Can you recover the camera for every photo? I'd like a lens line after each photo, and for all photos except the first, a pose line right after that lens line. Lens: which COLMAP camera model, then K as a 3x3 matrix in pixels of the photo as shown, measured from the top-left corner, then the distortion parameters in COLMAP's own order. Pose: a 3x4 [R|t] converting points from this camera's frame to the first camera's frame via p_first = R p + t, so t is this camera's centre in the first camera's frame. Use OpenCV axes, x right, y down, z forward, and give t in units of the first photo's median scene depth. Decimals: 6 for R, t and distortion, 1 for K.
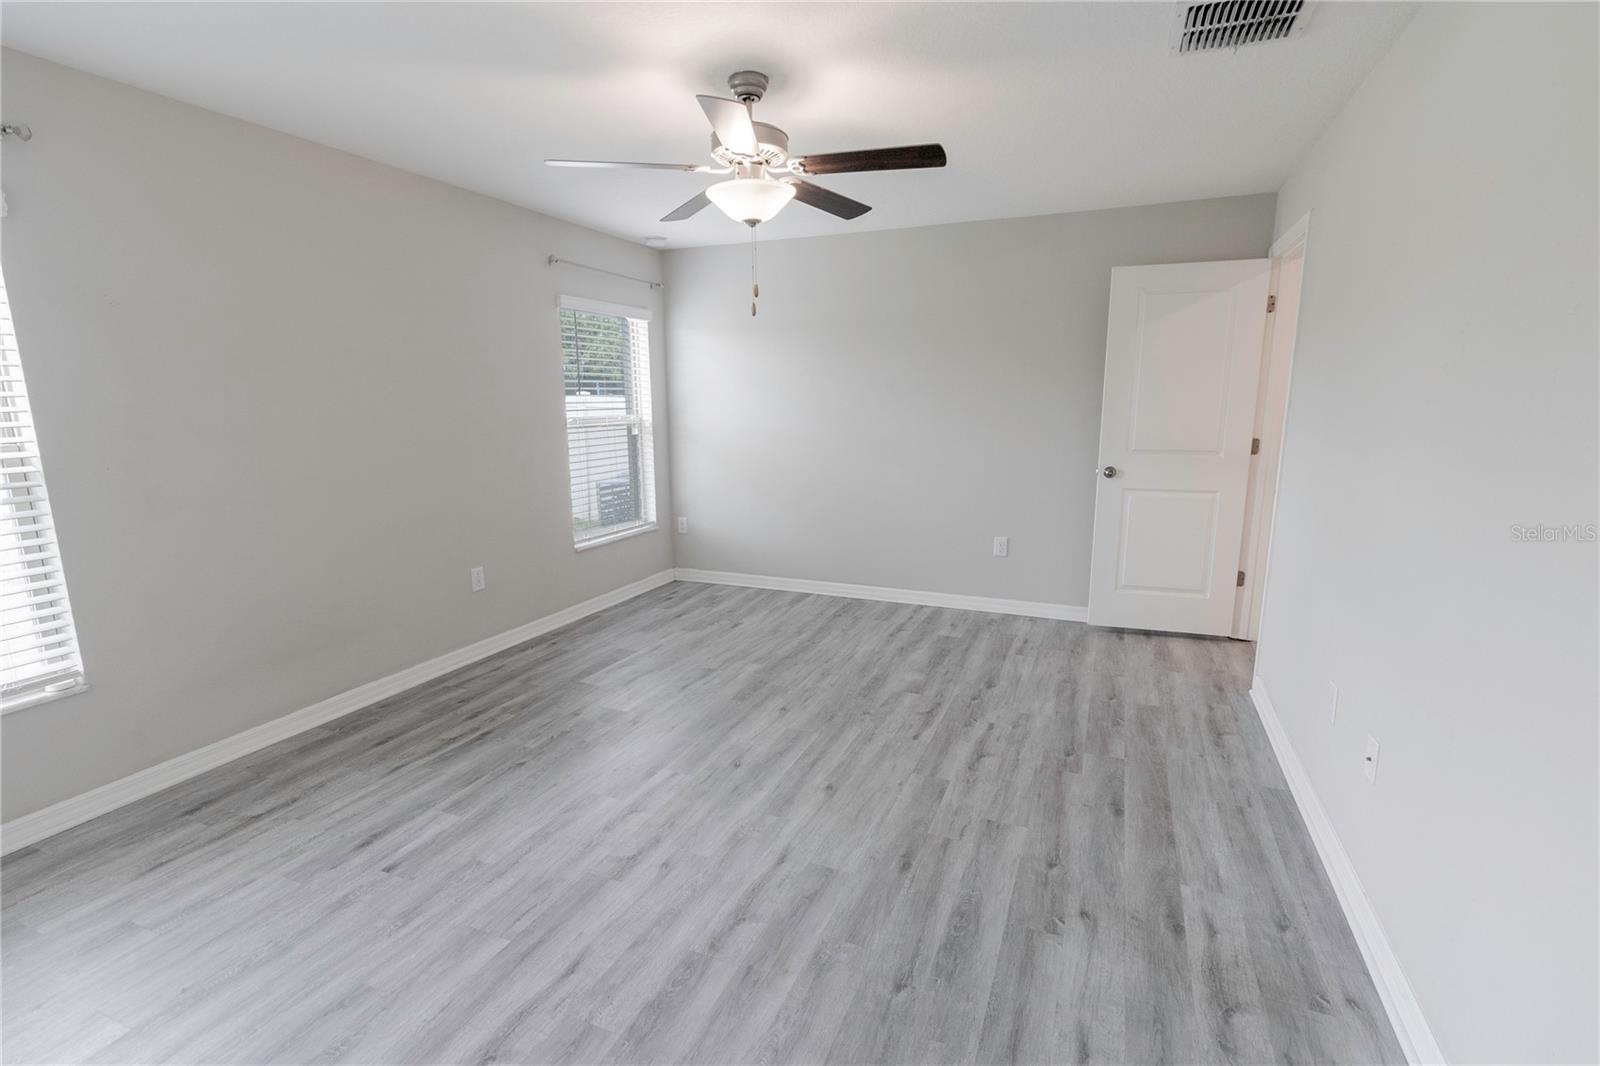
lens RADIAL K [[734.0, 0, 809.9], [0, 734.0, 534.7], [0, 0, 1]] dist [0.000637, 0.000365]
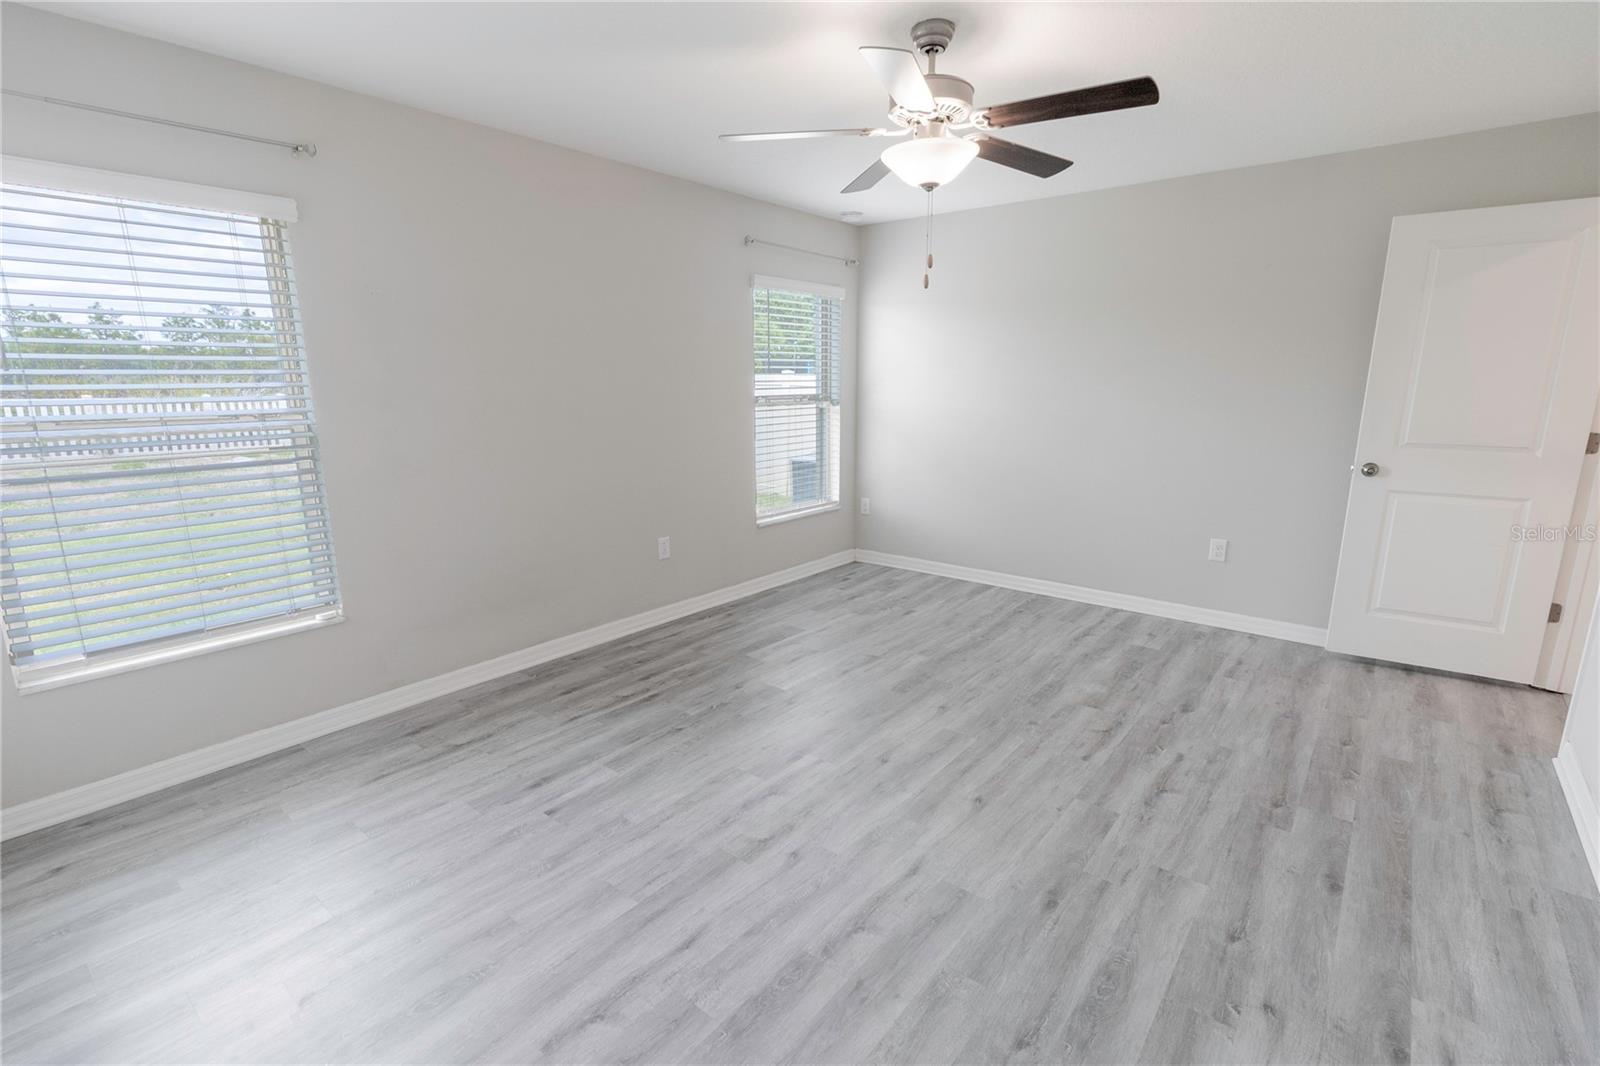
lens RADIAL K [[734.0, 0, 808.9], [0, 734.0, 534.8], [0, 0, 1]] dist [0.000637, 0.000365]
pose [[0.960572, 0.062086, -0.271011, 0.050665], [-0.054651, 0.997895, 0.034903, -0.010377], [0.272607, -0.018716, 0.961943, 0.056024]]
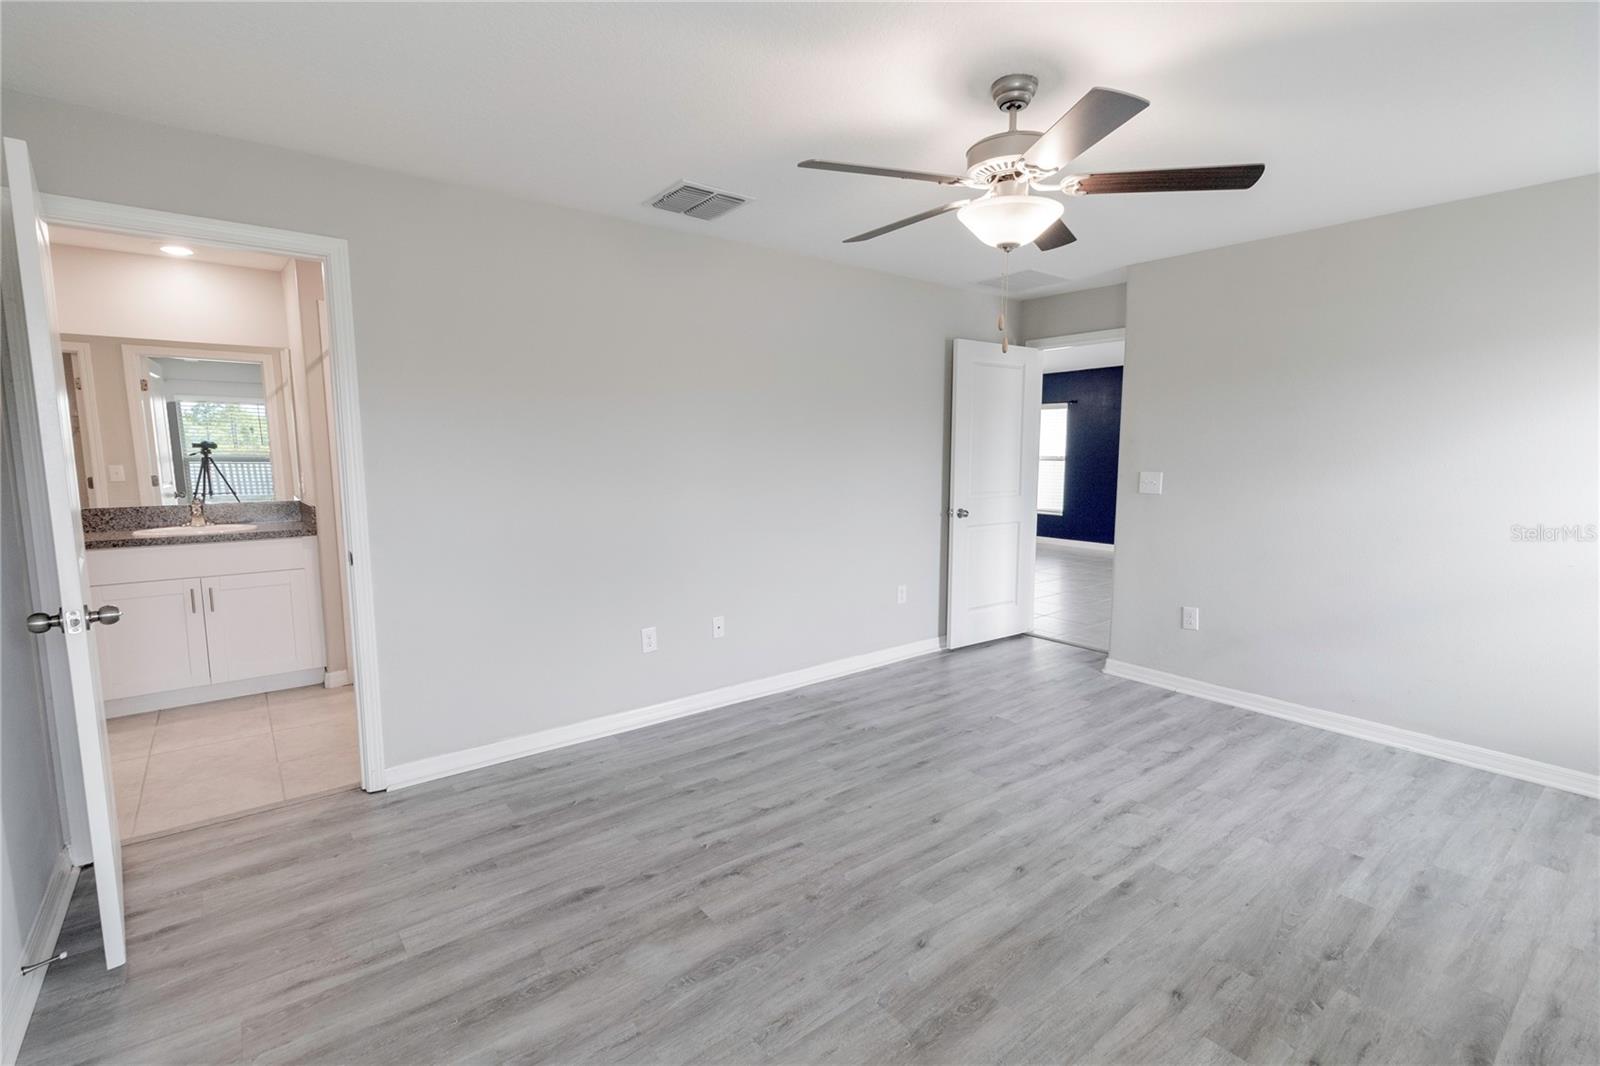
lens RADIAL K [[734.0, 0, 808.6], [0, 734.0, 537.1], [0, 0, 1]] dist [0.000637, 0.000365]
pose [[-0.876353, -0.055495, 0.478462, -0.284522], [0.091972, 0.955785, 0.279313, -0.336199], [-0.472808, 0.288781, -0.832501, 1.801915]]
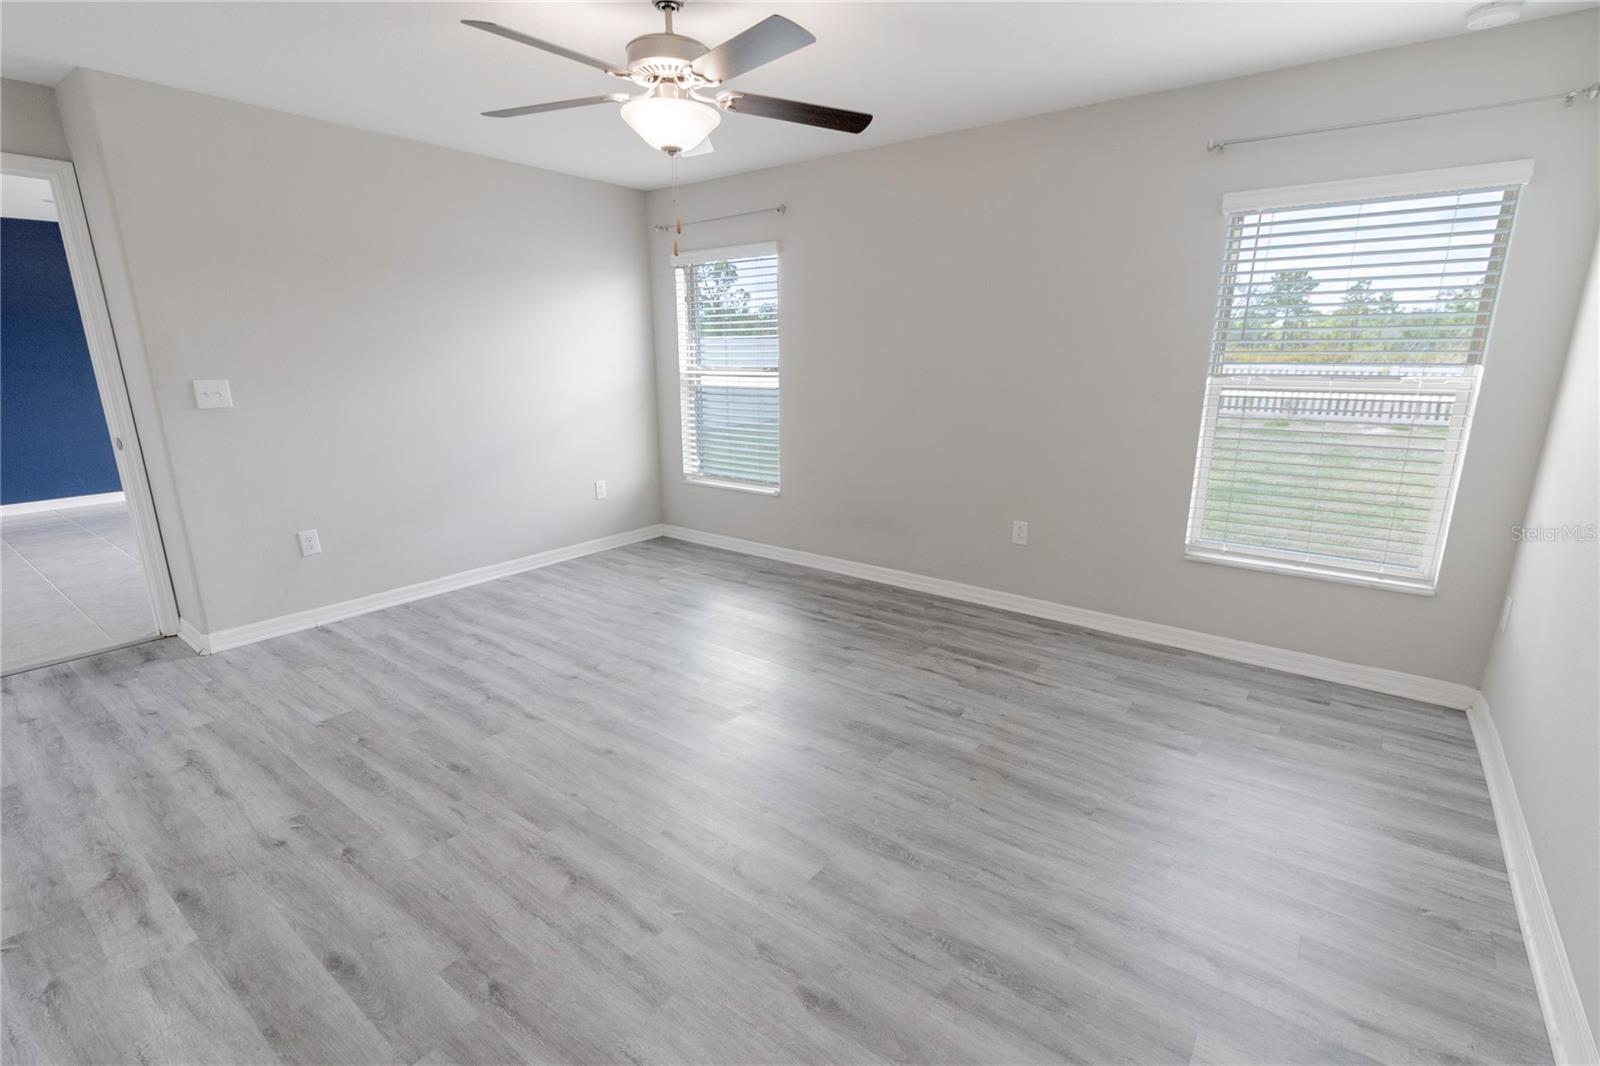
lens RADIAL K [[734.0, 0, 810.6], [0, 734.0, 533.7], [0, 0, 1]] dist [0.000637, 0.000365]
pose [[-0.244428, 0.241181, -0.939195, 0.795035], [-0.177674, 0.941036, 0.287894, -0.252856], [0.953251, 0.237240, -0.187164, 1.349744]]
